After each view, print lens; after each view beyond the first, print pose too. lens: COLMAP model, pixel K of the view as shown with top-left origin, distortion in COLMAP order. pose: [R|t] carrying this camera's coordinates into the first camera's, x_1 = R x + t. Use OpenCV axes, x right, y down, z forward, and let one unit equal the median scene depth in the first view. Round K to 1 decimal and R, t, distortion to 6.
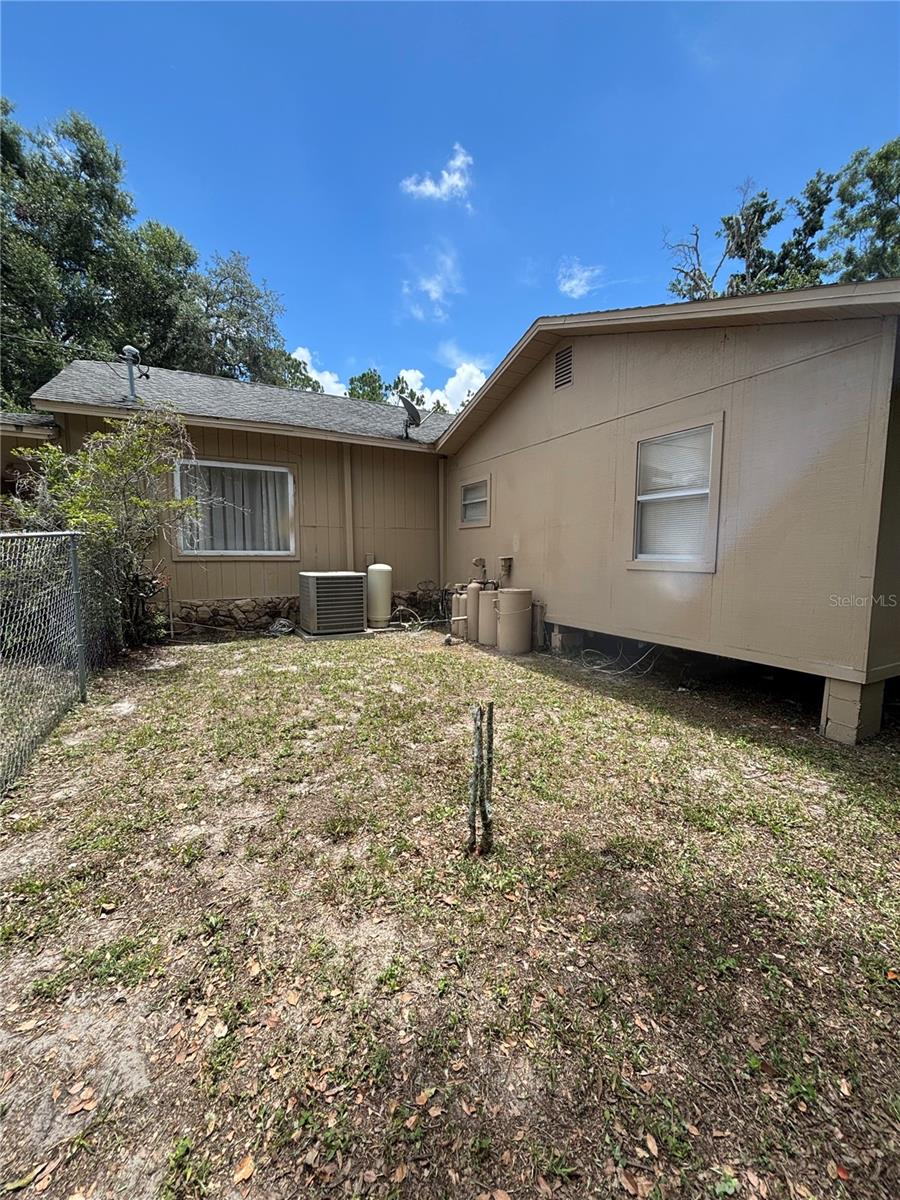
lens RADIAL K [[482.3, 0, 449.9], [0, 482.3, 597.1], [0, 0, 1]] dist [-0.001288, 0.000918]
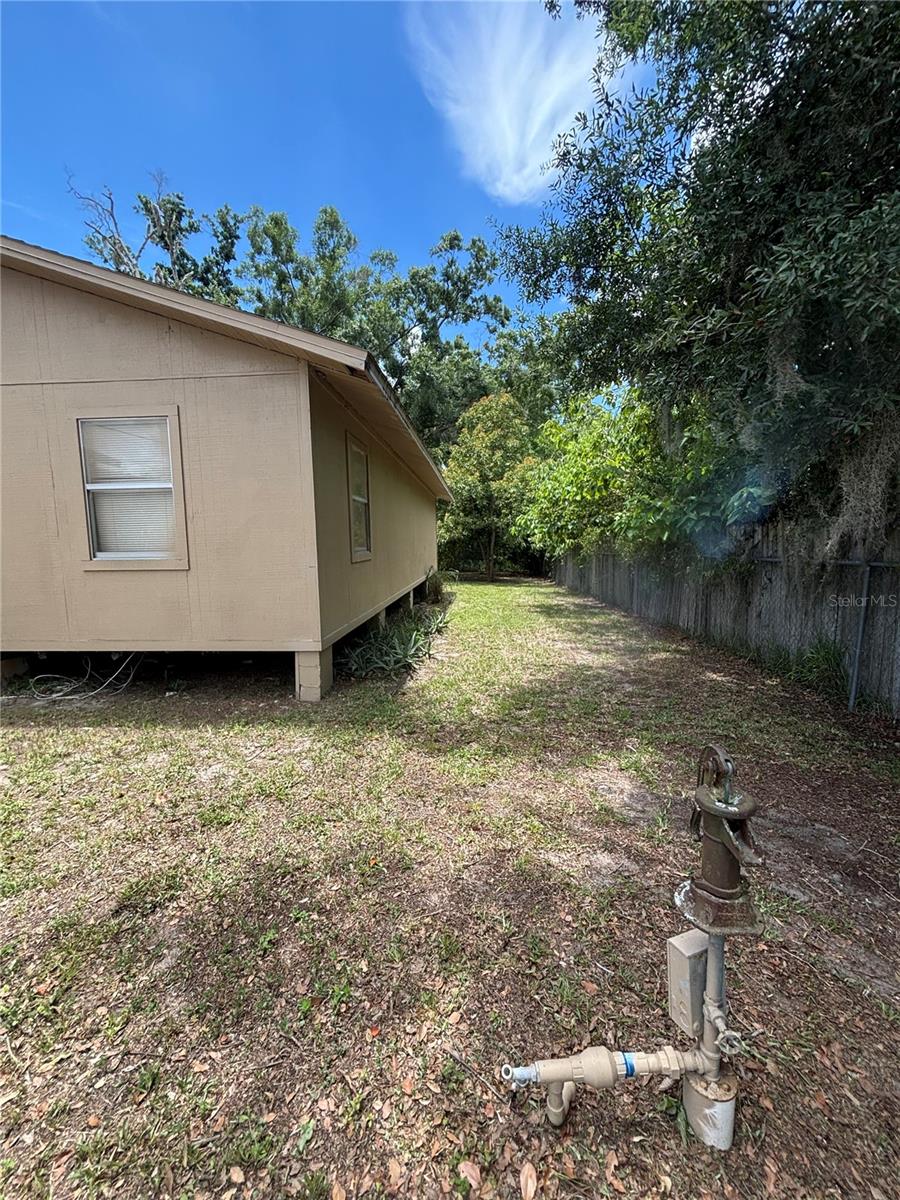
lens RADIAL K [[482.3, 0, 450.5], [0, 482.3, 600.0], [0, 0, 1]] dist [-0.001288, 0.000918]
pose [[0.525969, -0.107060, 0.843739, -0.008287], [0.092458, 0.993364, 0.068409, -0.004796], [-0.845463, 0.042029, 0.532377, 0.015694]]
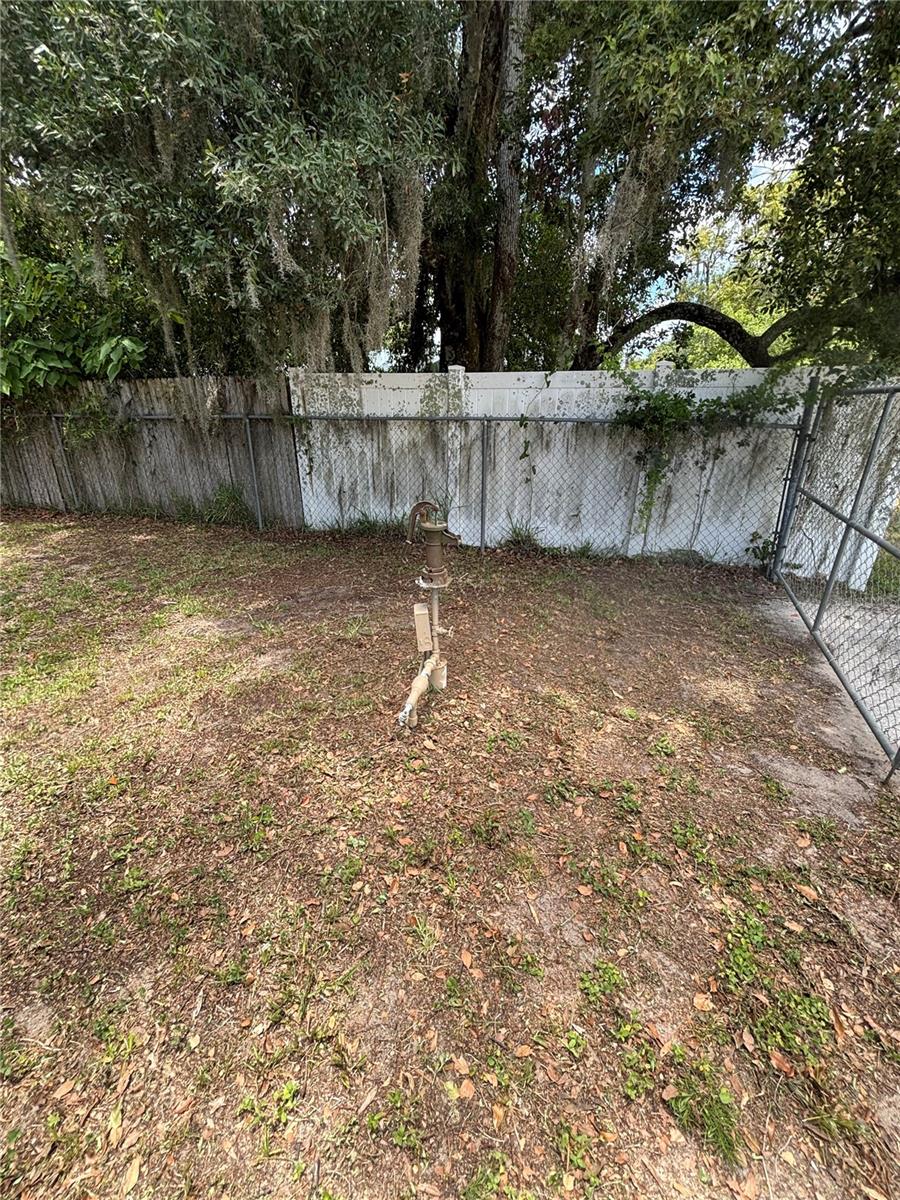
lens RADIAL K [[482.3, 0, 451.2], [0, 482.3, 600.8], [0, 0, 1]] dist [-0.001288, 0.000918]
pose [[-0.688763, -0.273003, 0.671621, -0.075062], [0.064689, 0.899553, 0.431994, -0.008948], [-0.722095, 0.340988, -0.601919, 0.265926]]
